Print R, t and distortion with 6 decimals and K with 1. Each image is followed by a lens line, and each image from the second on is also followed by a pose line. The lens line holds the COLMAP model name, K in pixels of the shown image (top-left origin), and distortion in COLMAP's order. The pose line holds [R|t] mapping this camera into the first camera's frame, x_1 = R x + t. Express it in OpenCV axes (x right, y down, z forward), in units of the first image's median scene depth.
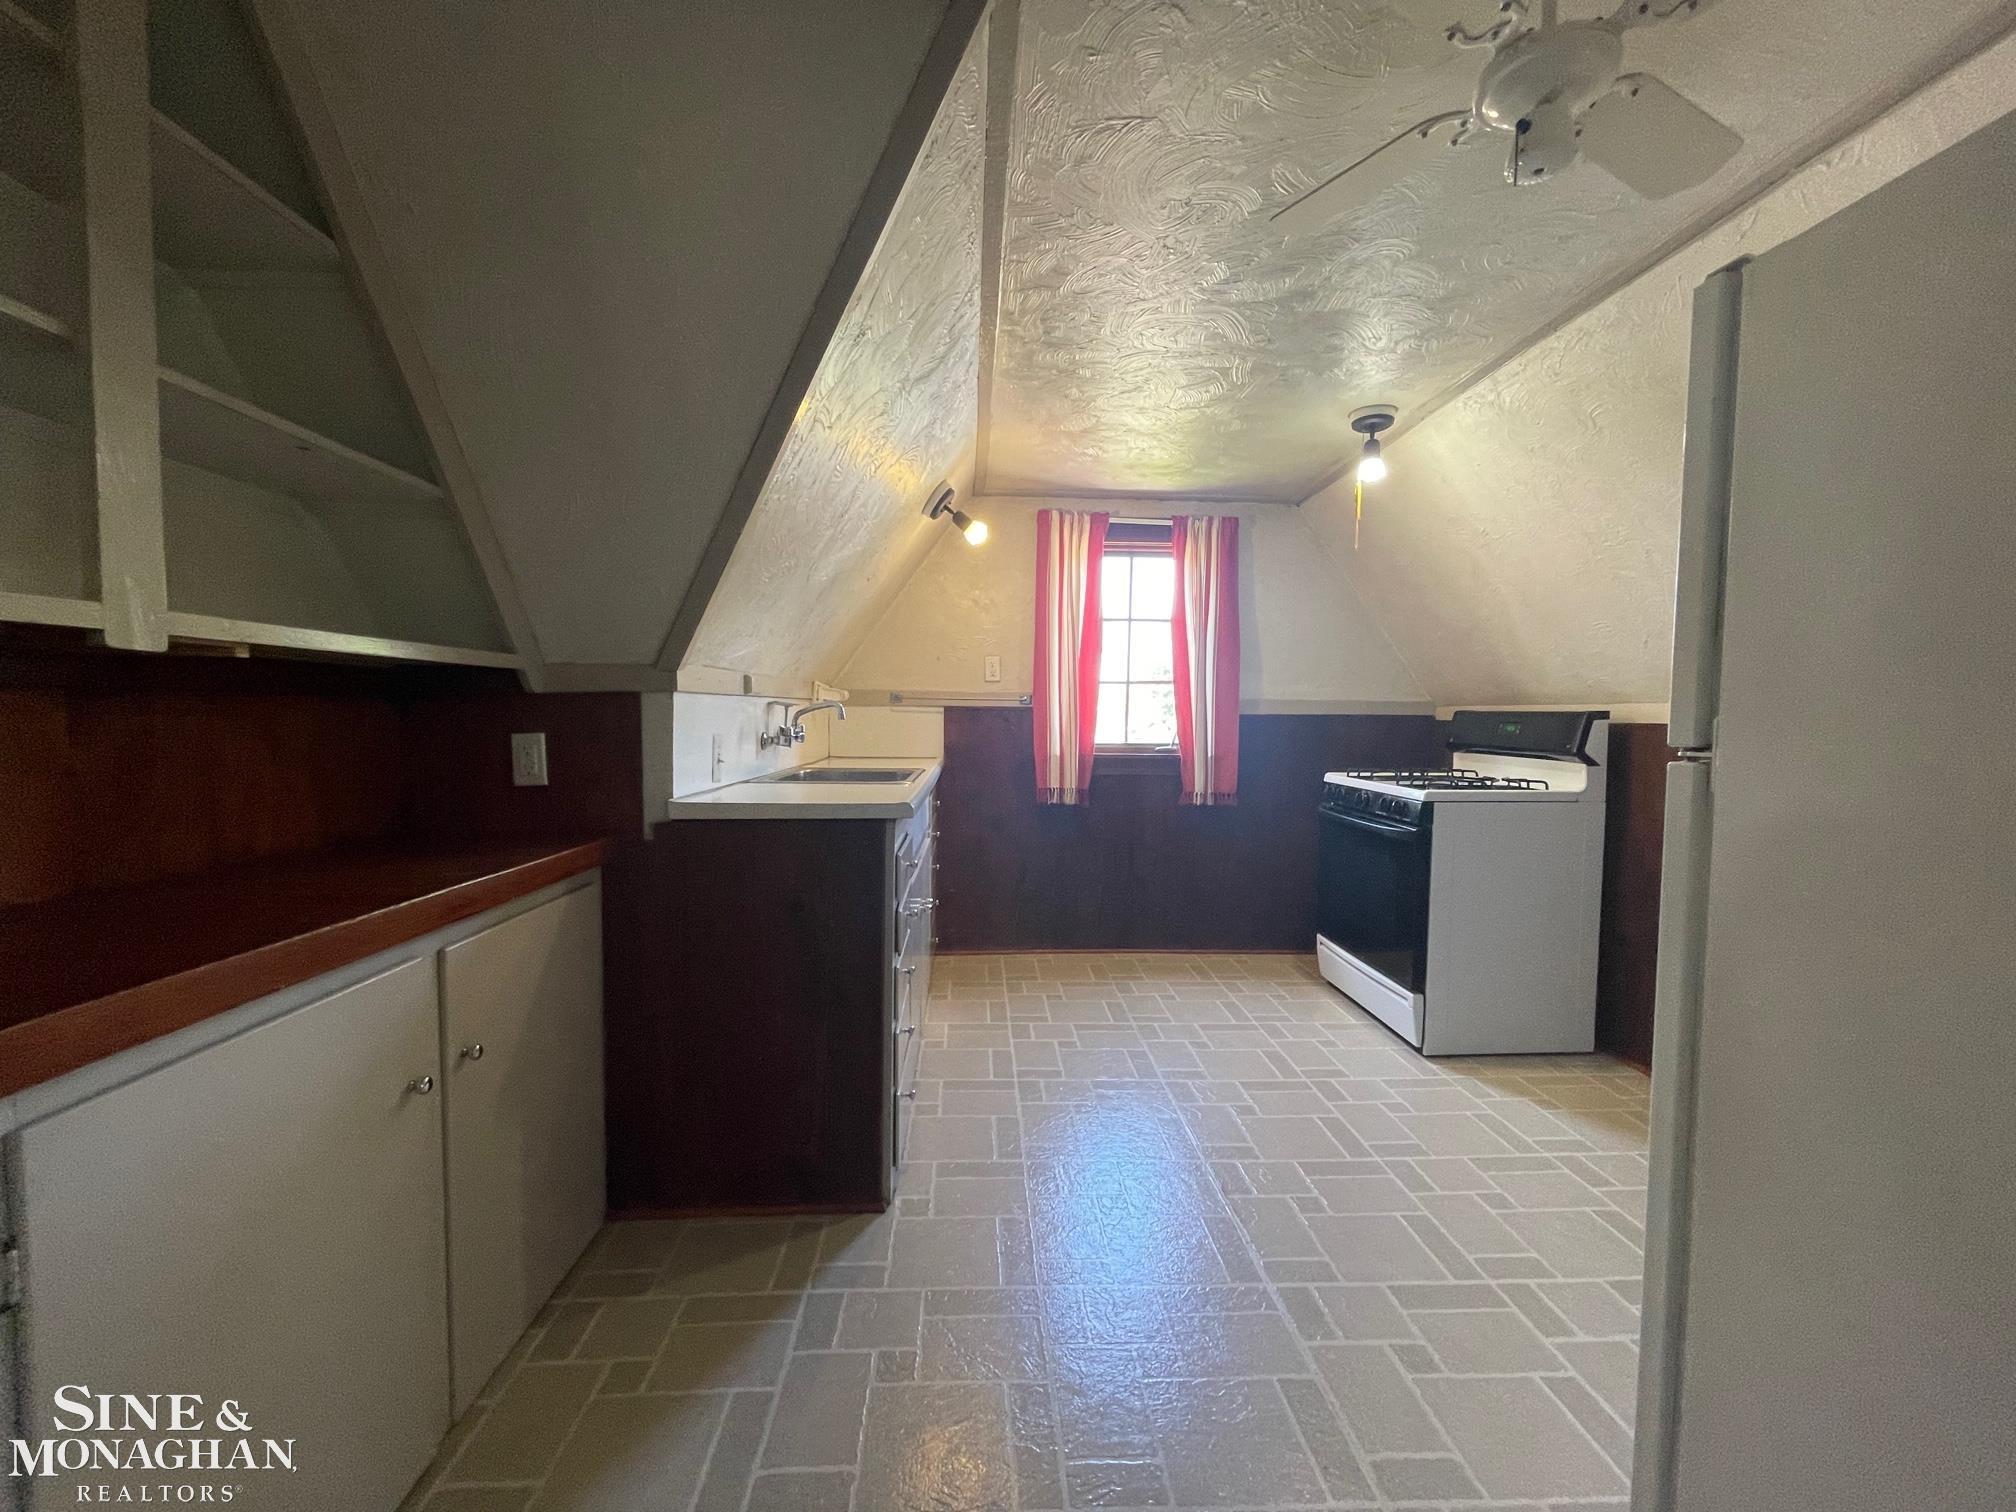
lens RADIAL K [[807.3, 0, 1012.3], [0, 807.3, 759.1], [0, 0, 1]] dist [-0.000169, -0.000018]
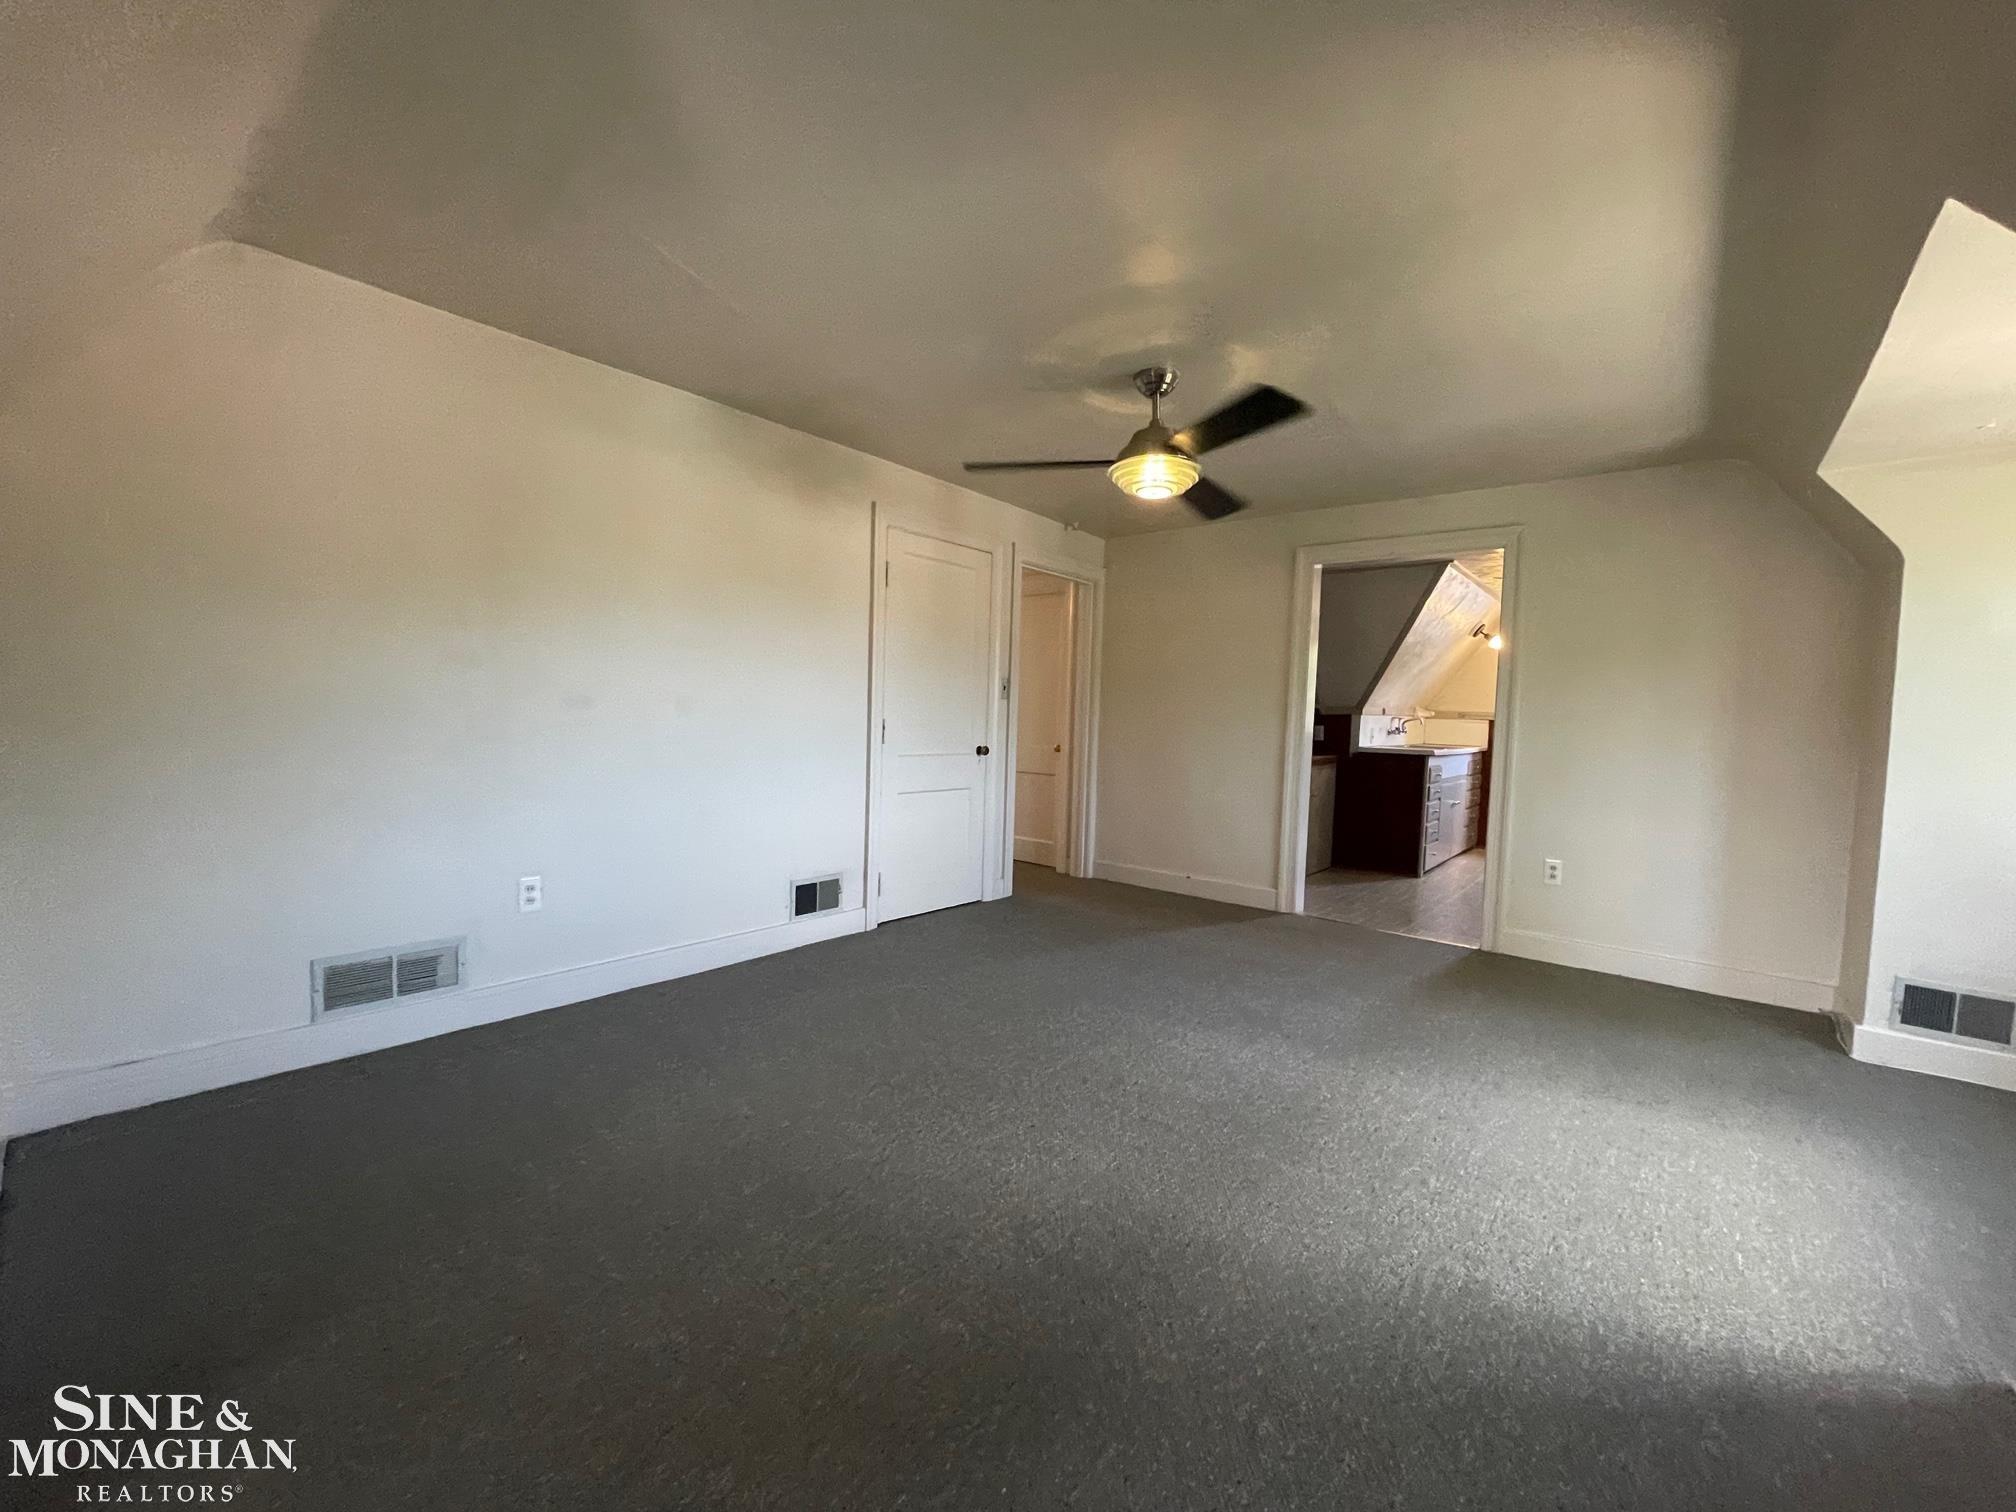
lens RADIAL K [[807.3, 0, 1010.1], [0, 807.3, 763.0], [0, 0, 1]] dist [-0.000169, -0.000018]
pose [[0.731176, 0.052614, -0.680157, 0.595348], [-0.055745, 0.998295, 0.017297, 0.103789], [0.679908, 0.025268, 0.732862, -1.802454]]
